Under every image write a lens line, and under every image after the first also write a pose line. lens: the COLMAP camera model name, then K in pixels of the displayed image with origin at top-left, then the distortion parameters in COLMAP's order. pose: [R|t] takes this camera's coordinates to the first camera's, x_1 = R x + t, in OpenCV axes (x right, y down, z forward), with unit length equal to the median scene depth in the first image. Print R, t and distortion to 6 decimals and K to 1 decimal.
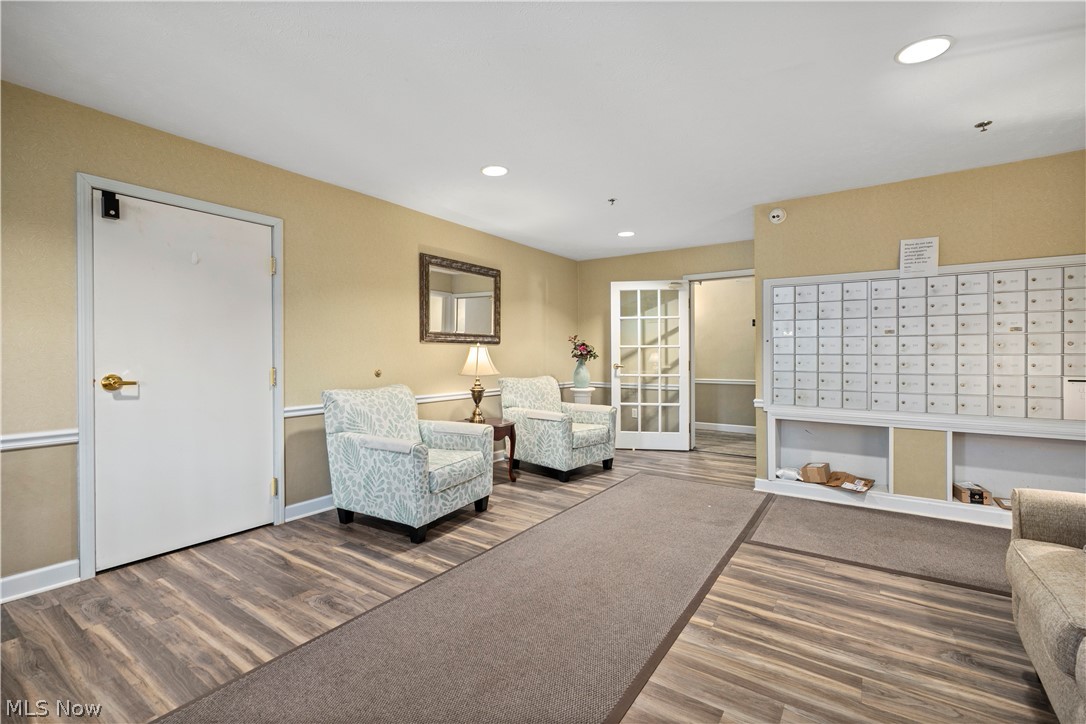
lens RADIAL K [[489.6, 0, 545.4], [0, 489.6, 361.5], [0, 0, 1]] dist [-0.002084, 0.000140]
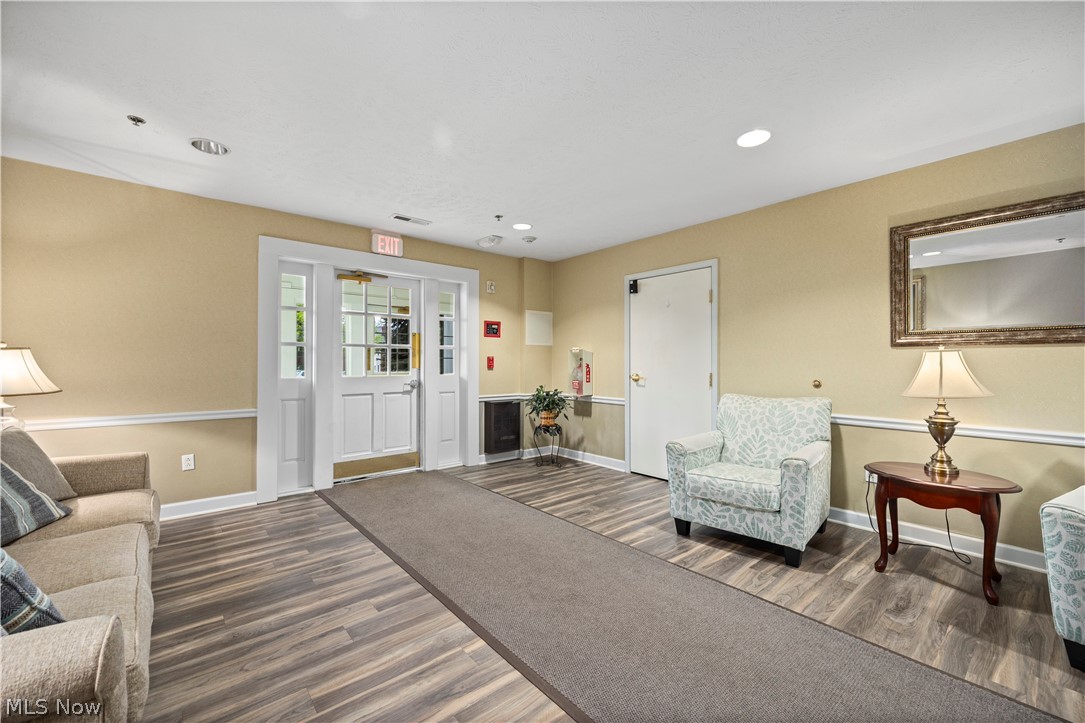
lens RADIAL K [[428.6, 0, 525.1], [0, 428.6, 364.0], [0, 0, 1]] dist [0.001775, 0.000104]
pose [[-0.290853, 0.004447, -0.956758, 0.742444], [-0.014012, 0.999862, 0.008907, -0.016324], [0.956665, 0.015996, -0.290750, 0.908832]]
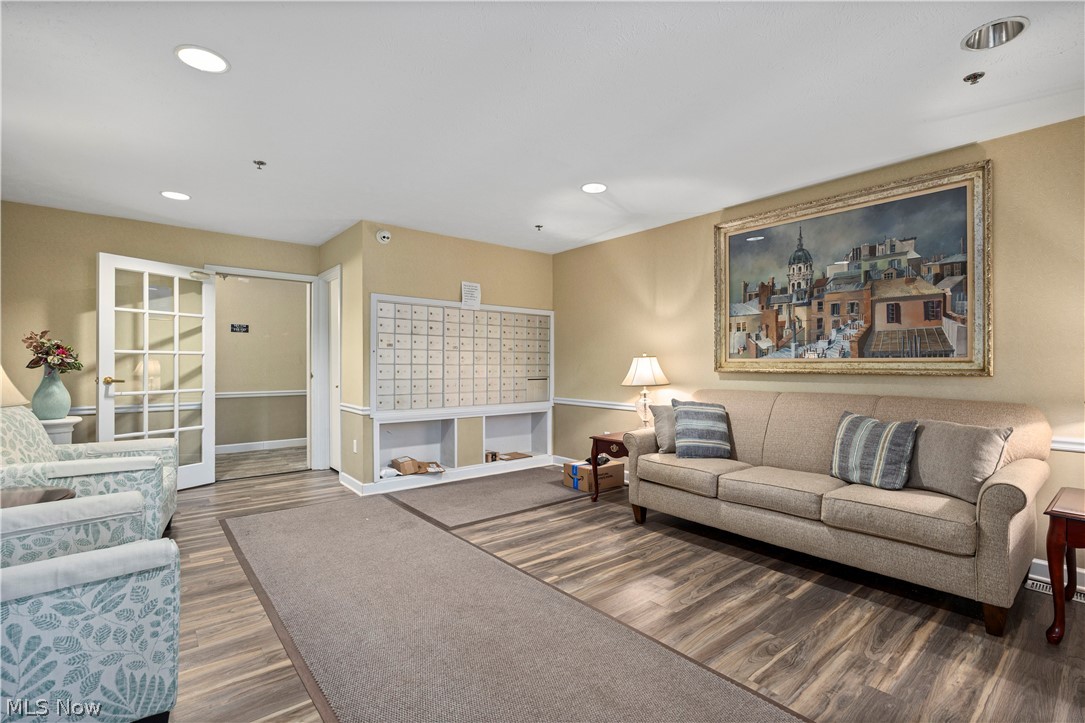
lens RADIAL K [[491.3, 0, 544.8], [0, 491.3, 365.9], [0, 0, 1]] dist [-0.015320, 0.000492]
pose [[0.258868, -0.002800, 0.965909, -0.610796], [0.010044, 0.999950, 0.000206, -0.009113], [-0.965860, 0.009648, 0.258883, 0.470937]]
